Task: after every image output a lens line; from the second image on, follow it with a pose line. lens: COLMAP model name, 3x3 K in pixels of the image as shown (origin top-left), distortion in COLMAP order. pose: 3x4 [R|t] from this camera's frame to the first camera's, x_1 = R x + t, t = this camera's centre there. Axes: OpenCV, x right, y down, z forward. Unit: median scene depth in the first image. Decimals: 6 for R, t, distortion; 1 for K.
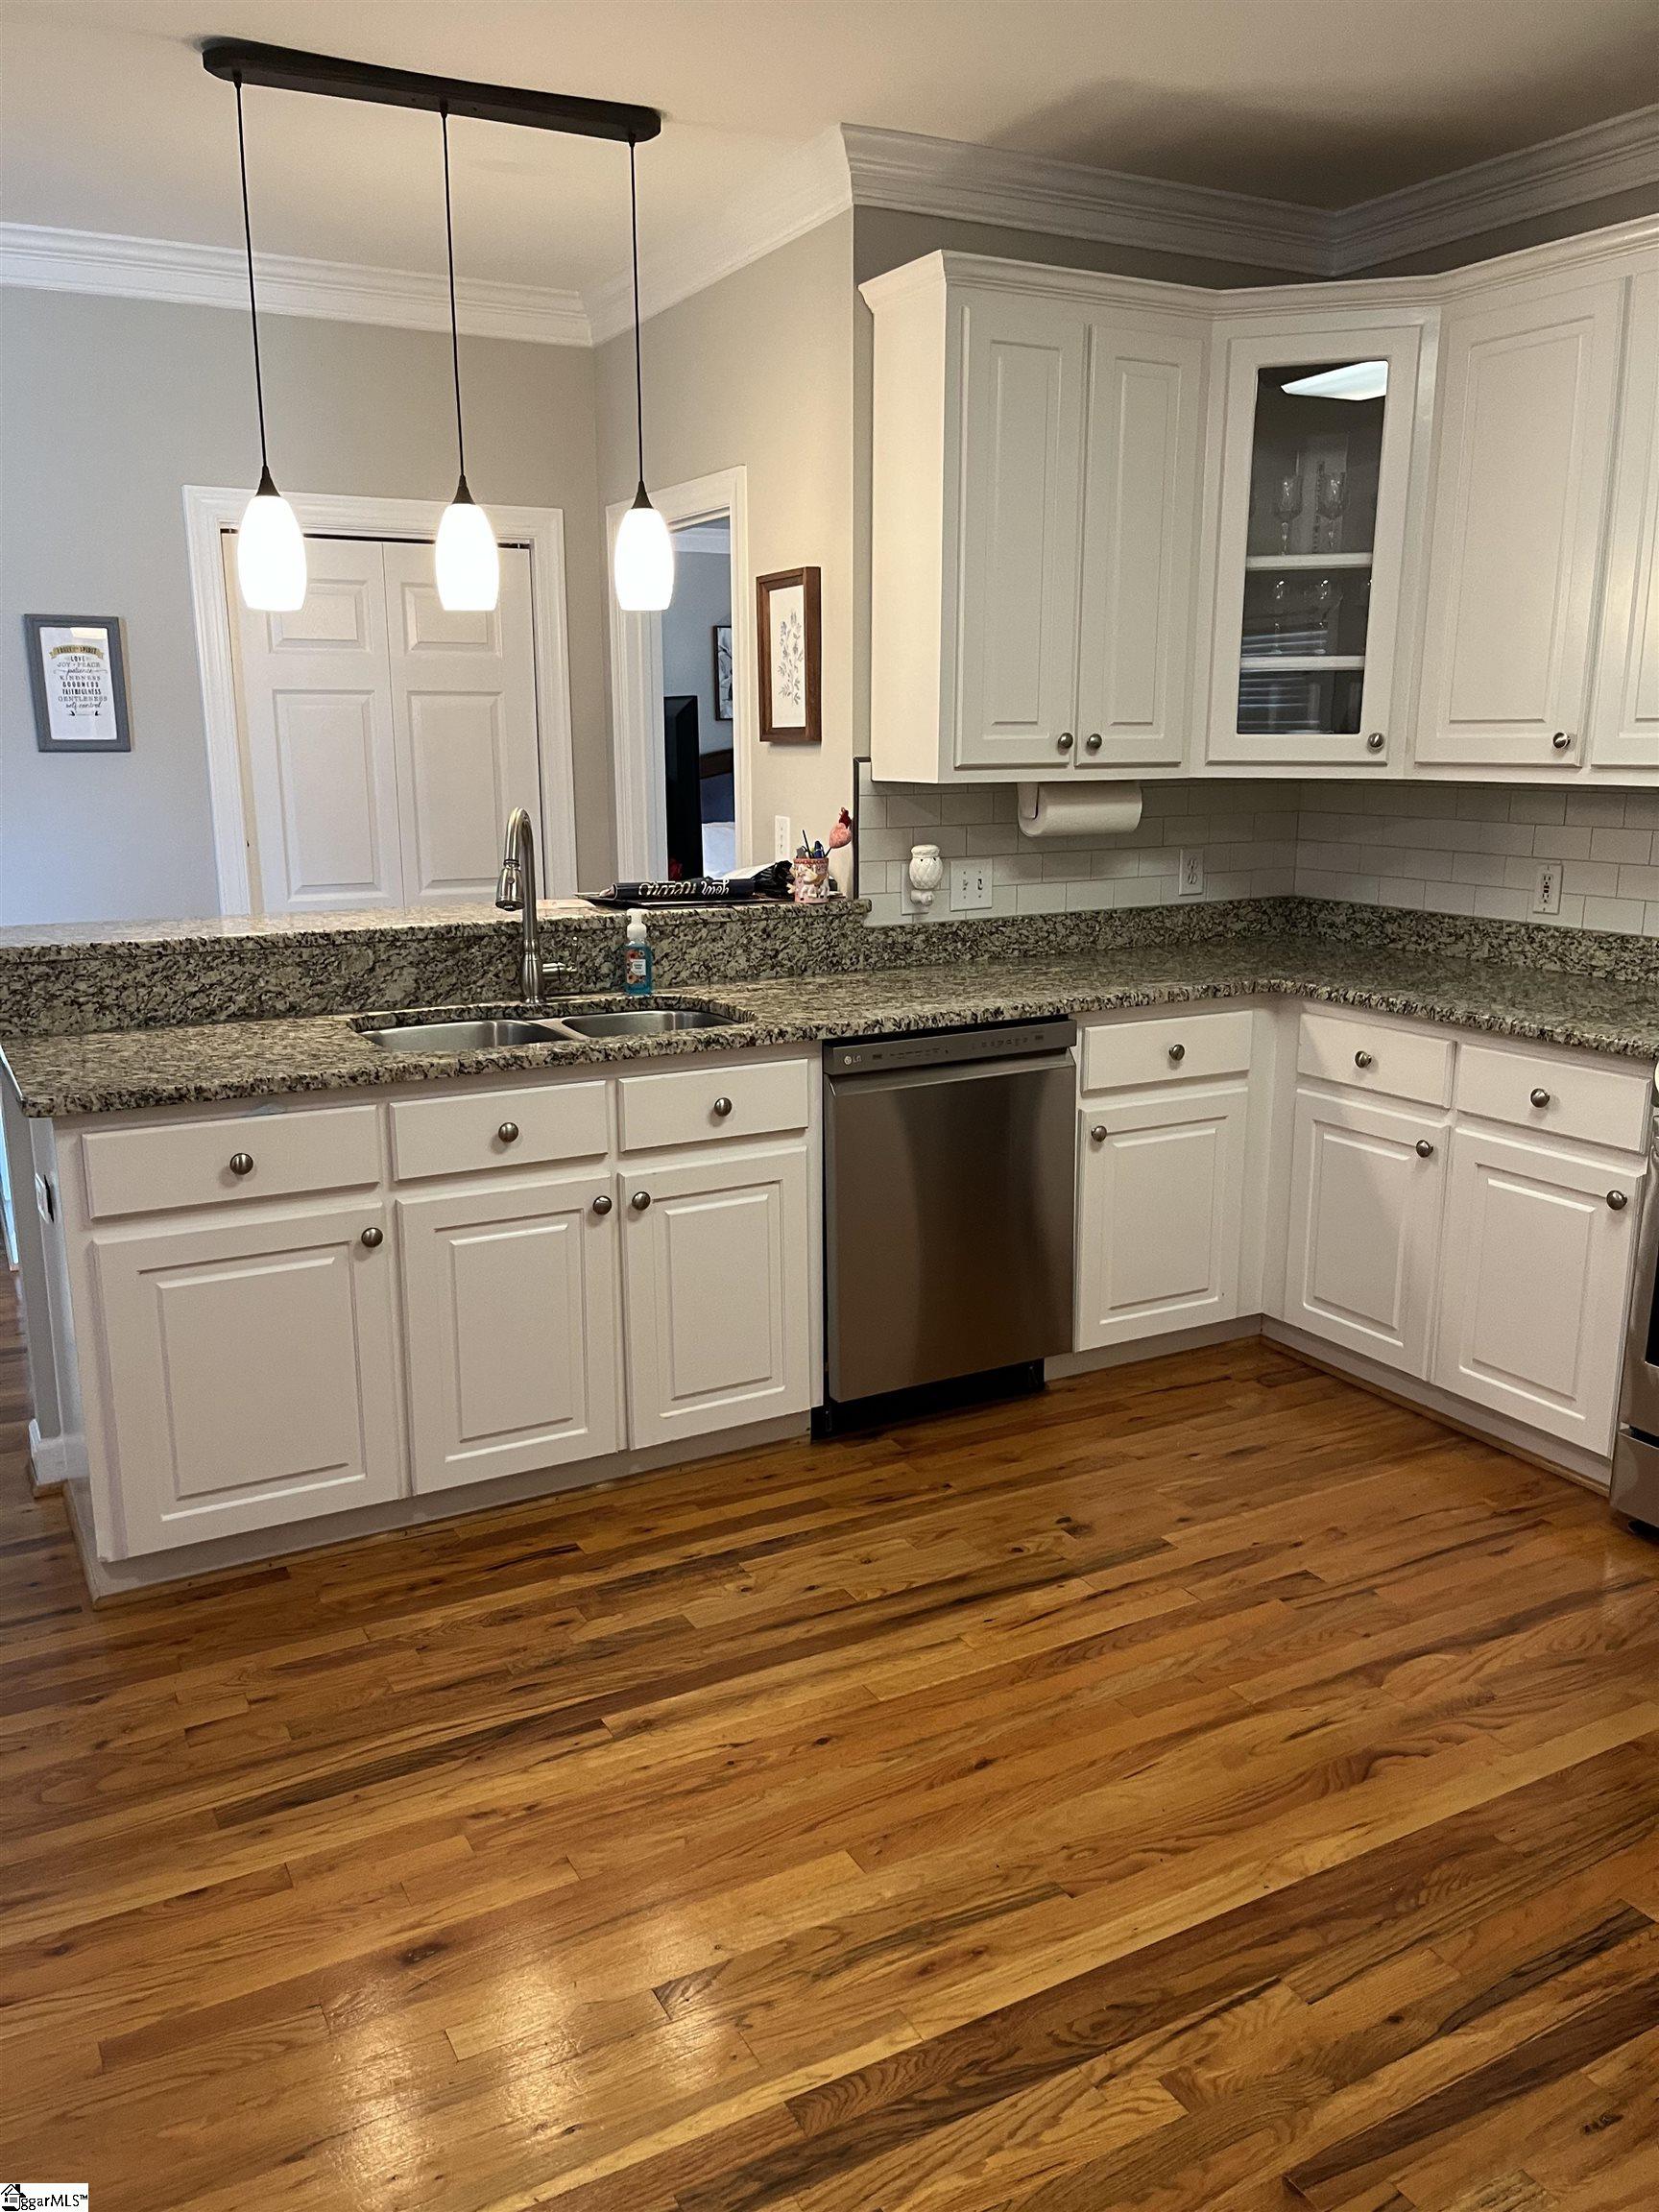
lens RADIAL K [[1687.6, 0, 814.6], [0, 1687.6, 1121.1], [0, 0, 1]] dist [0.061563, -0.087608]
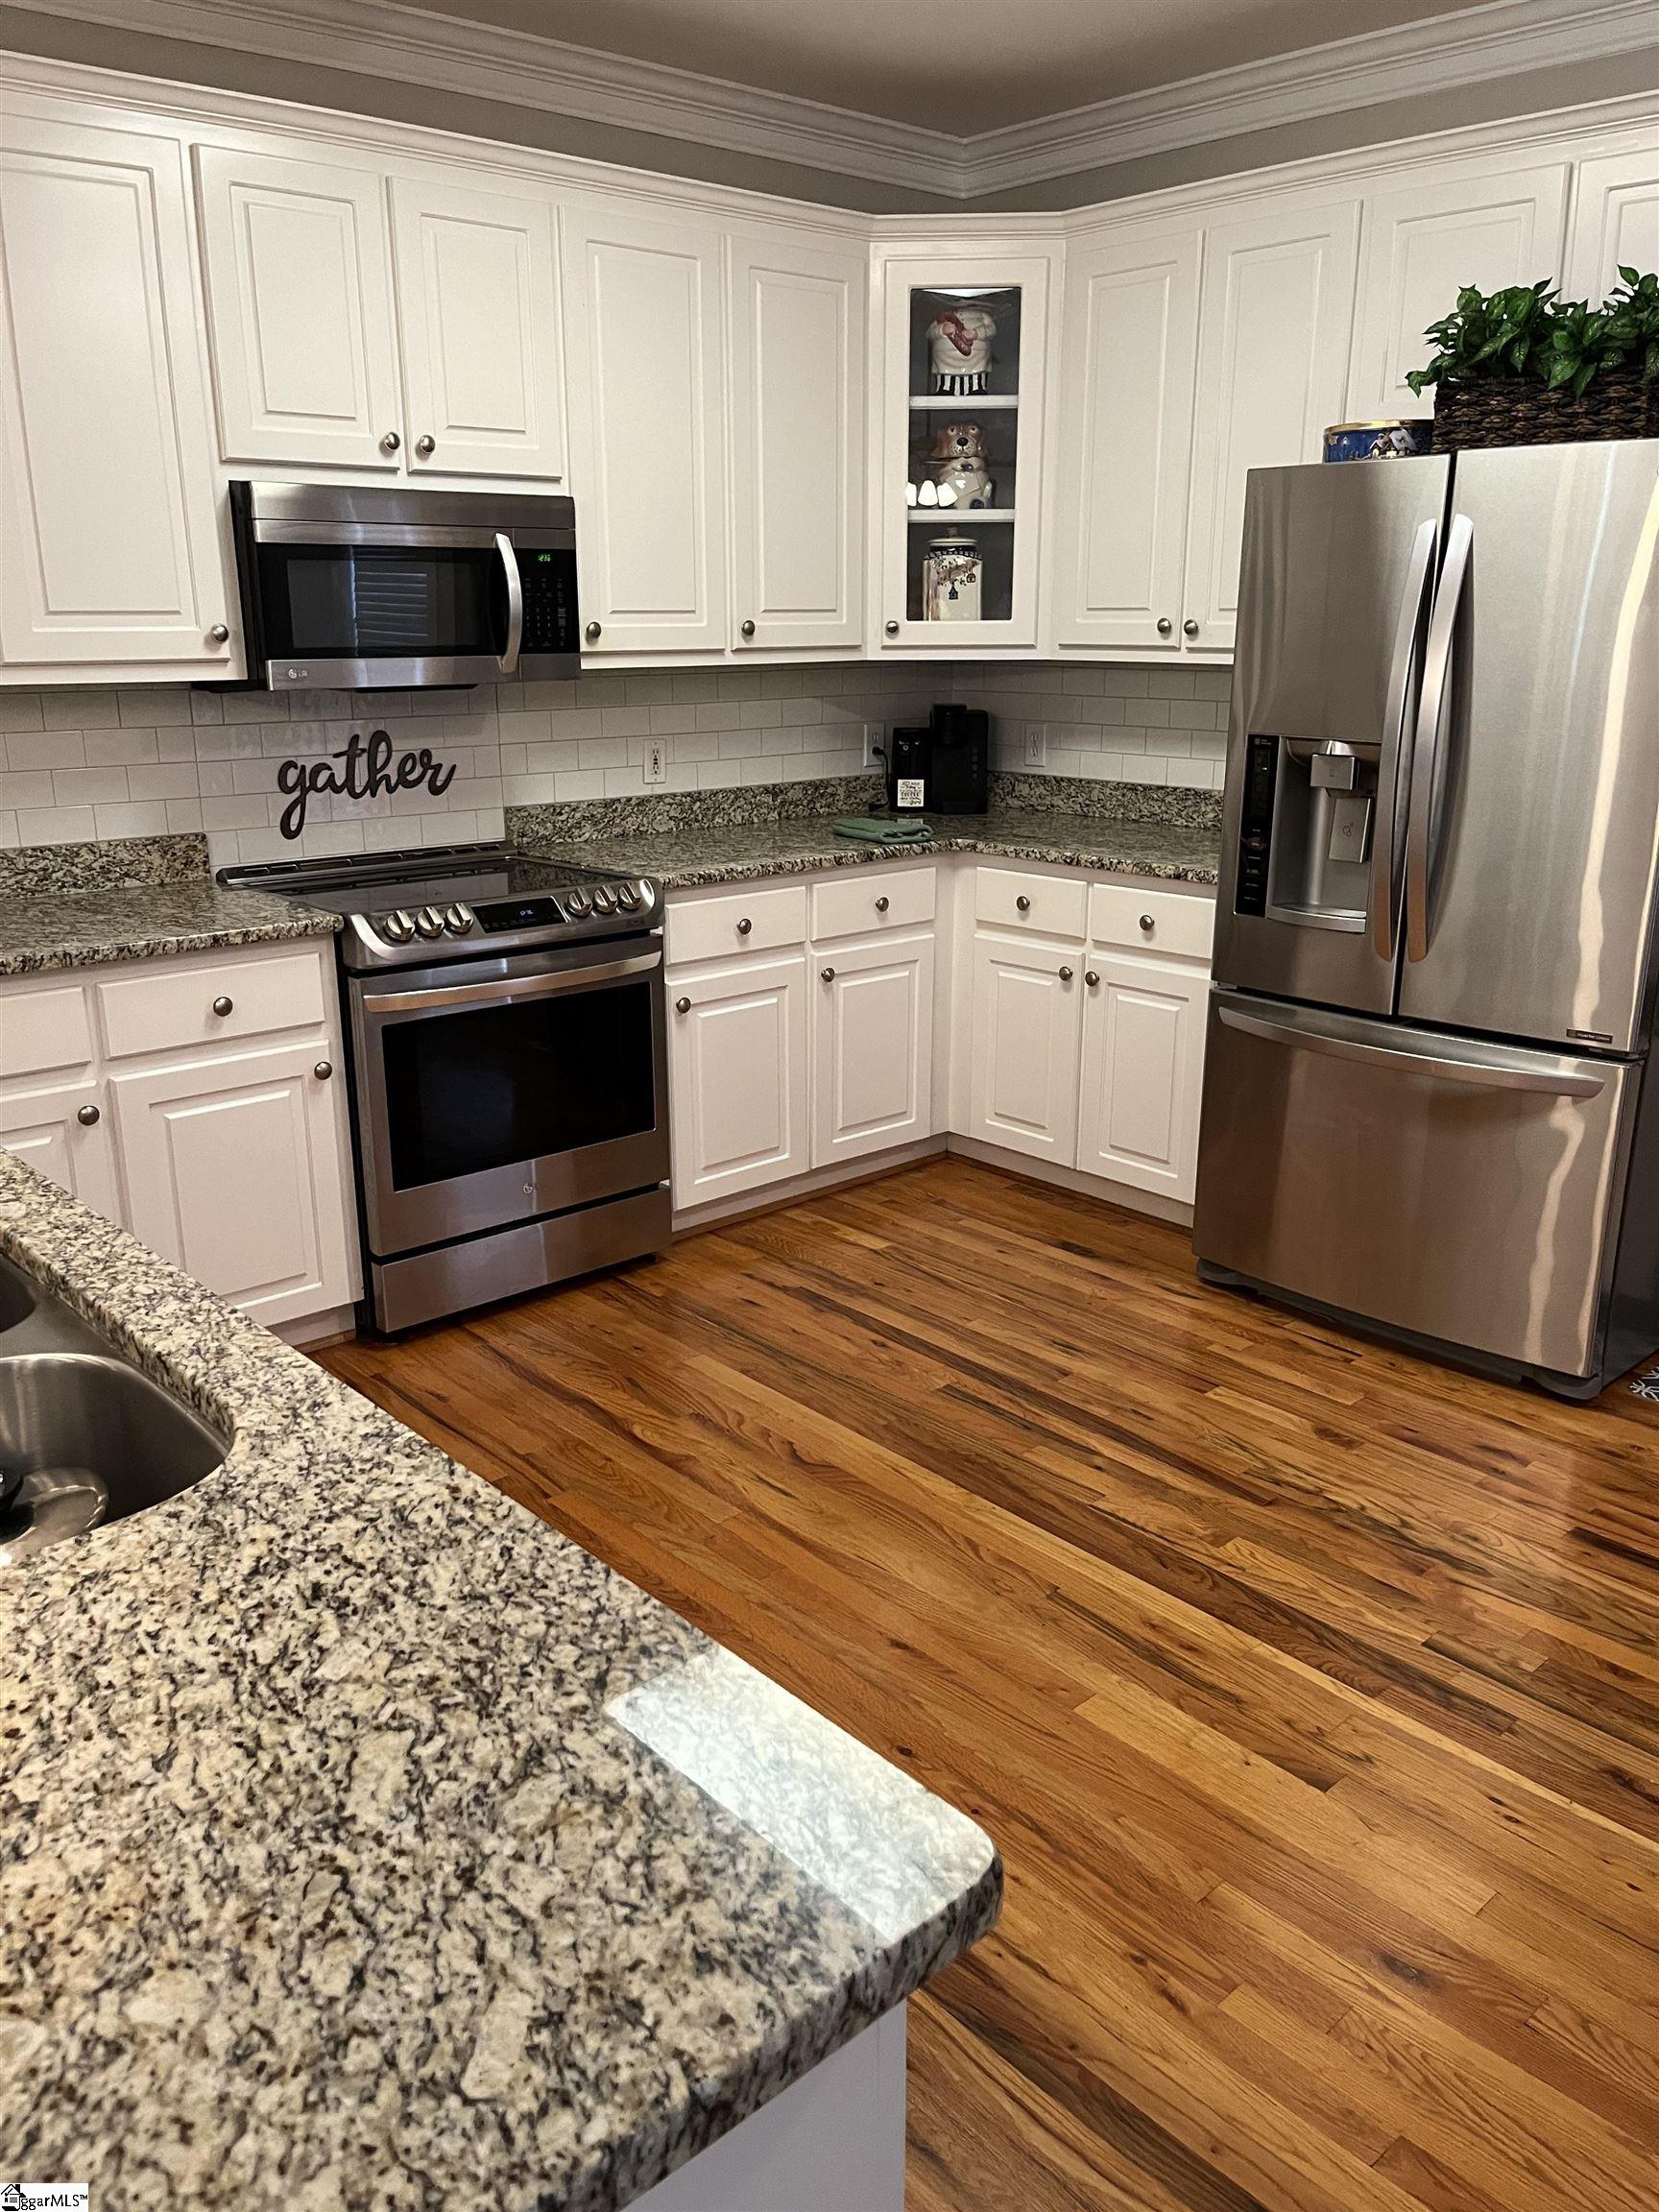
lens RADIAL K [[1687.6, 0, 820.6], [0, 1687.6, 1095.2], [0, 0, 1]] dist [0.061563, -0.087608]
pose [[-0.234247, -0.261072, 0.936467, -0.714649], [0.231780, 0.920493, 0.314596, -0.239765], [-0.944143, 0.290748, -0.155112, 1.050298]]
